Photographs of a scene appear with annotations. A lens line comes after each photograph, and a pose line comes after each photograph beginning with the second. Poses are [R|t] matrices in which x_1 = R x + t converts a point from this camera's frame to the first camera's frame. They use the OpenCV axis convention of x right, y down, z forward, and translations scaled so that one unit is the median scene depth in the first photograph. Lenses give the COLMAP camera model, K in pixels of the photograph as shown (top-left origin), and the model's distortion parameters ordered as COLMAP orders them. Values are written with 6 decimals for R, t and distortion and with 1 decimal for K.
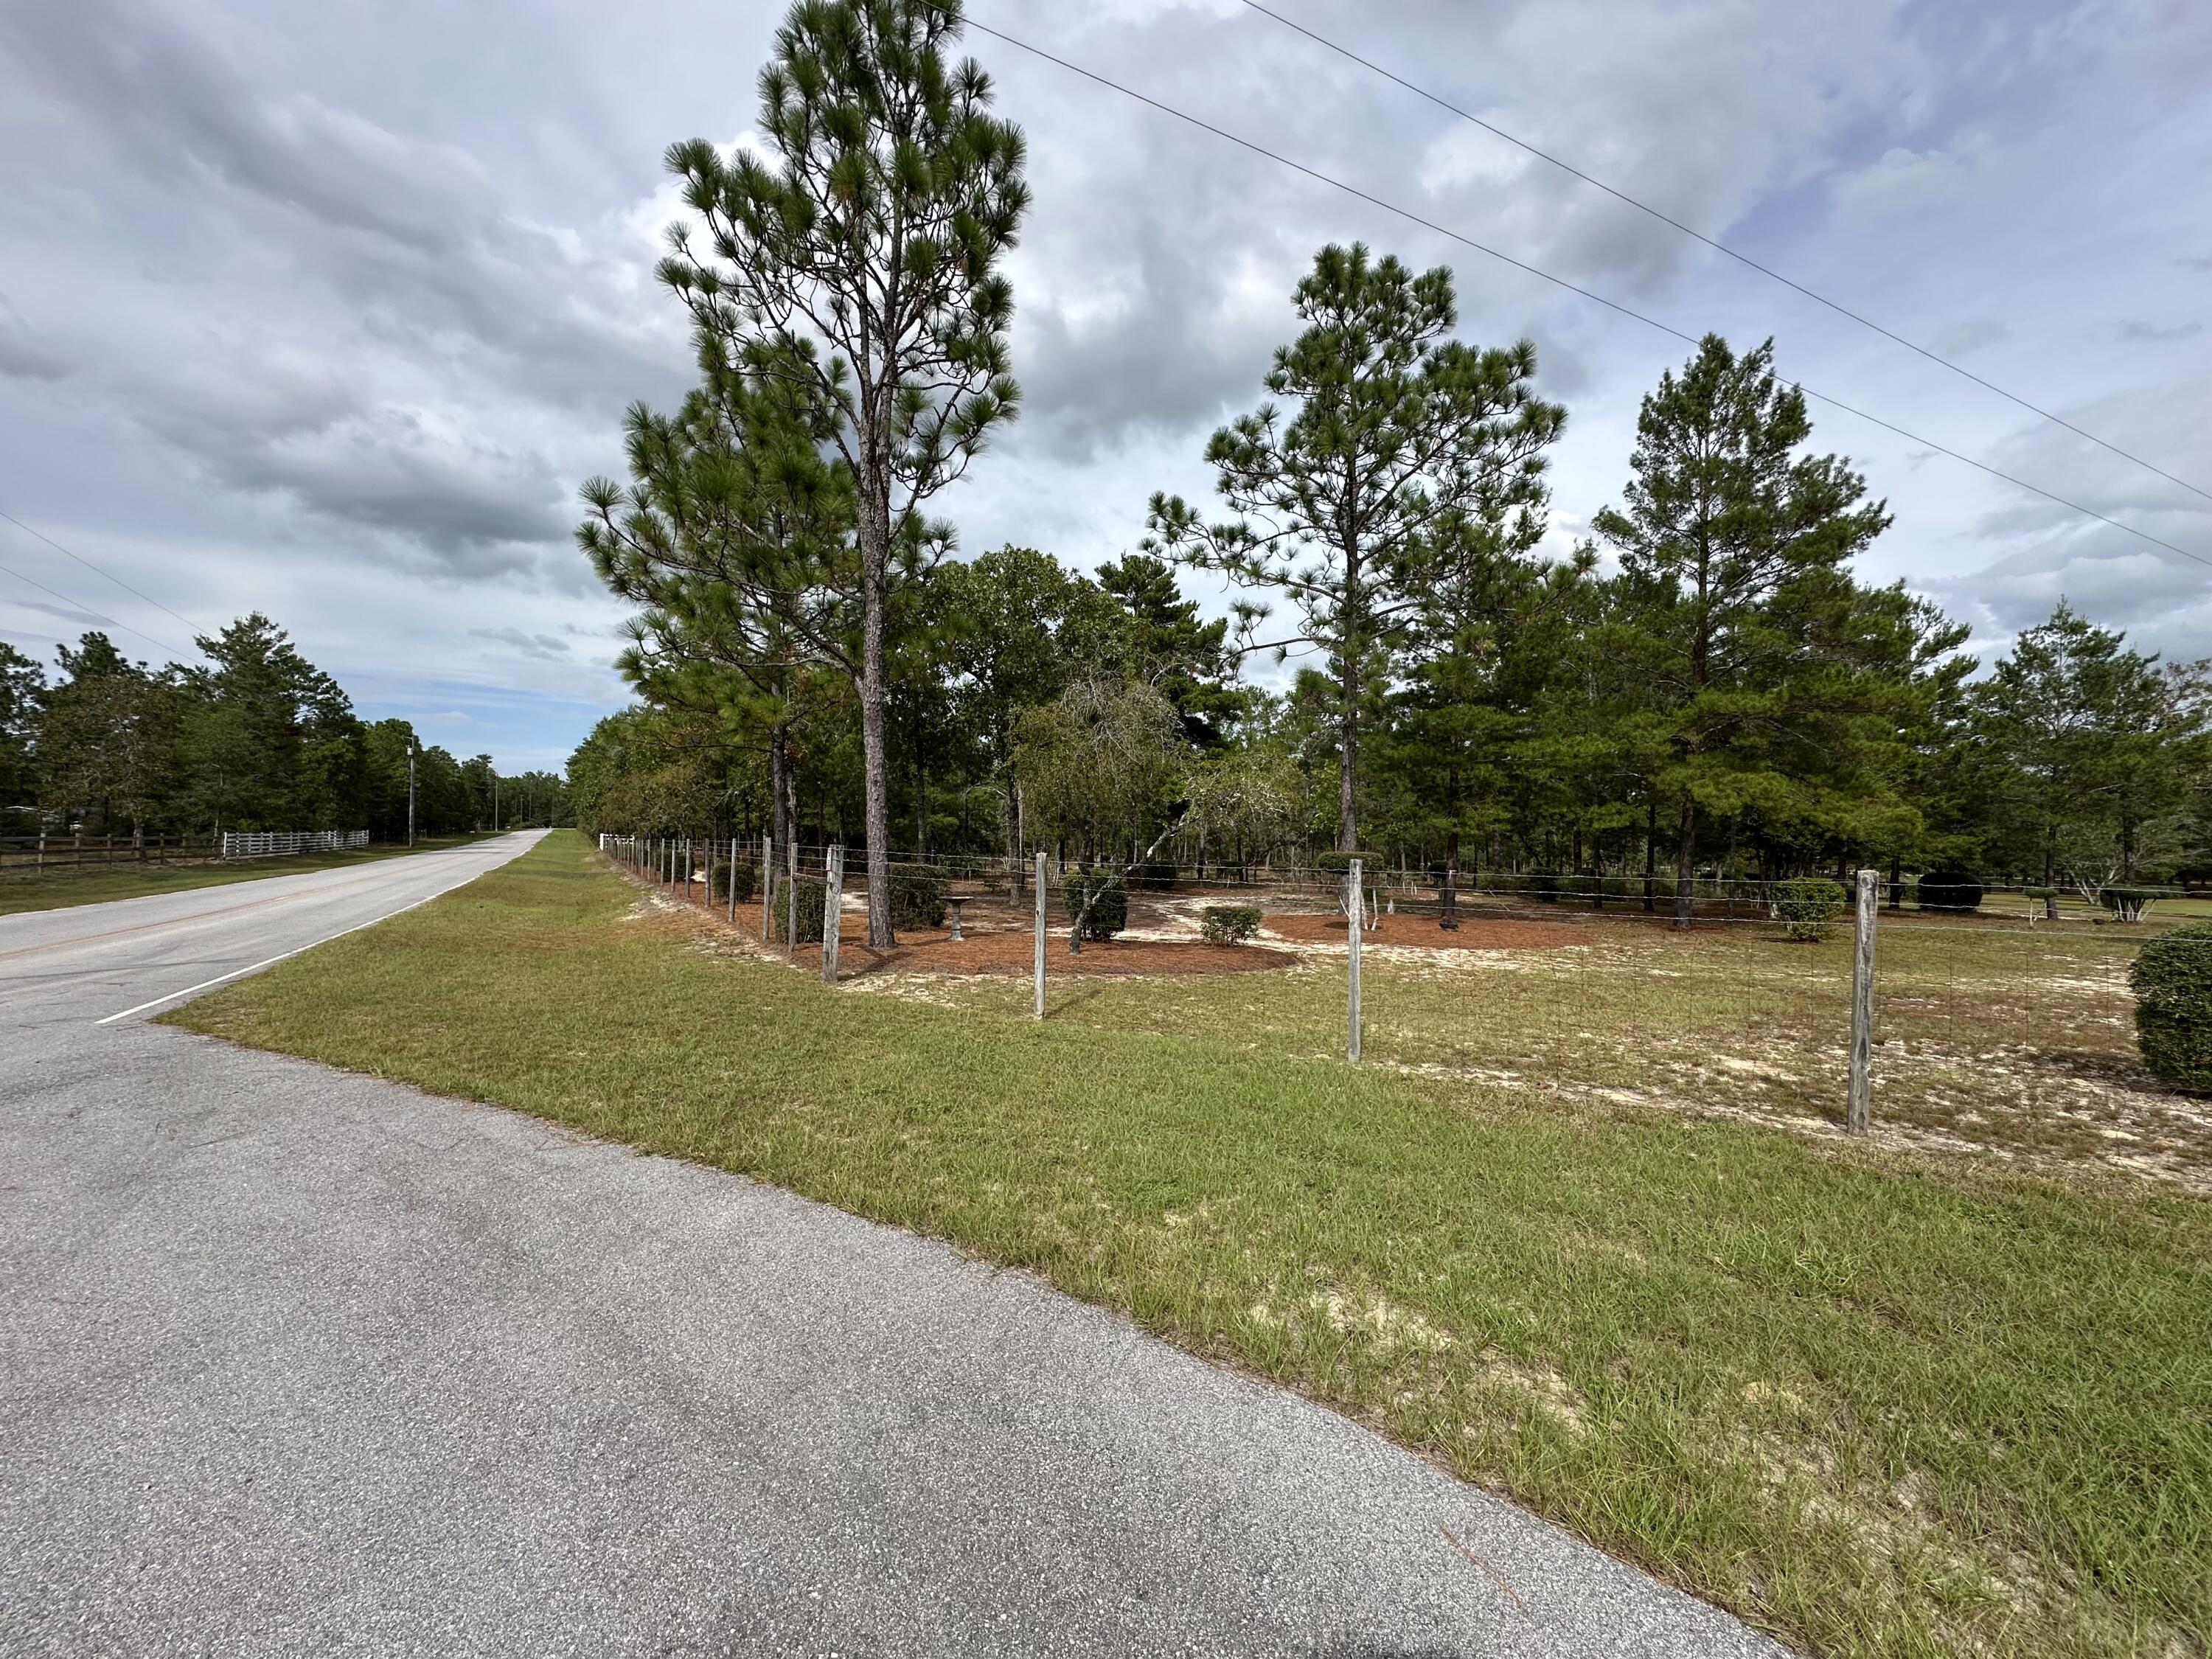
lens RADIAL K [[885.8, 0, 1105.3], [0, 885.8, 830.5], [0, 0, 1]] dist [-0.011265, 0.001714]
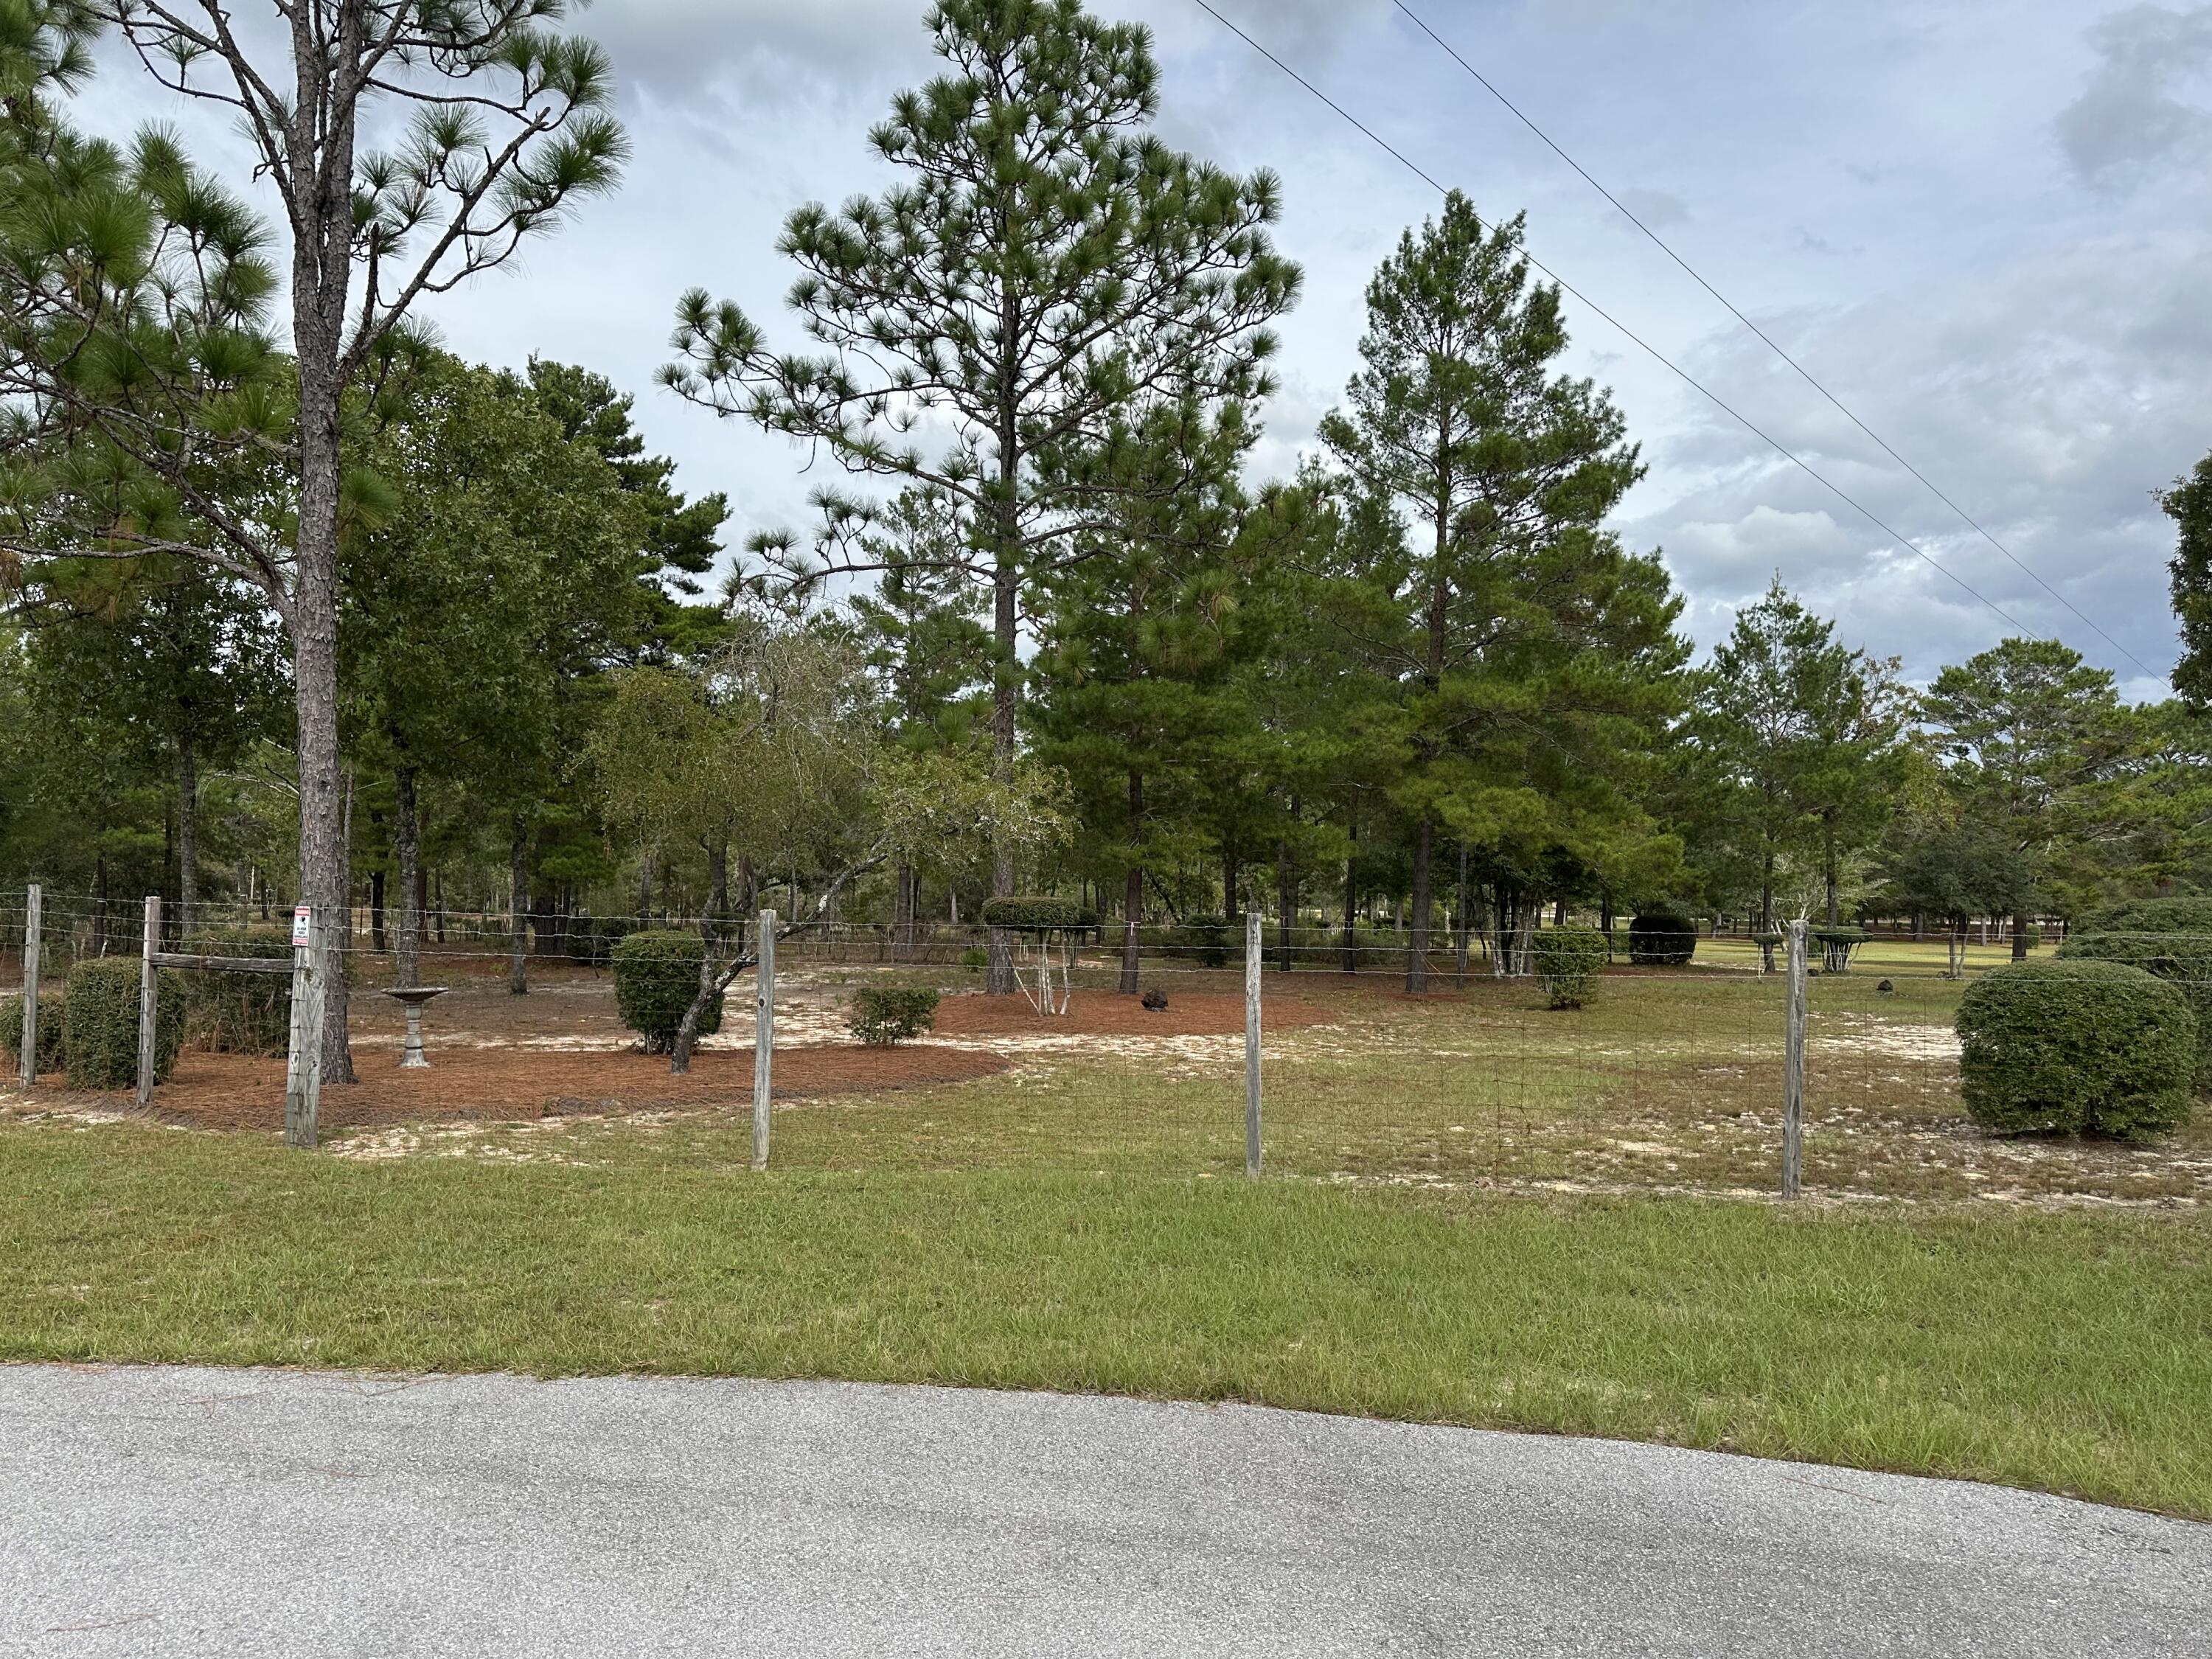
lens RADIAL K [[1556.6, 0, 1103.3], [0, 1556.6, 844.3], [0, 0, 1]] dist [0.028385, -0.023390]
pose [[0.903305, 0.004462, 0.428976, -0.142306], [-0.001806, 0.999977, -0.006597, -0.007185], [-0.428996, 0.005185, 0.903292, -0.057299]]
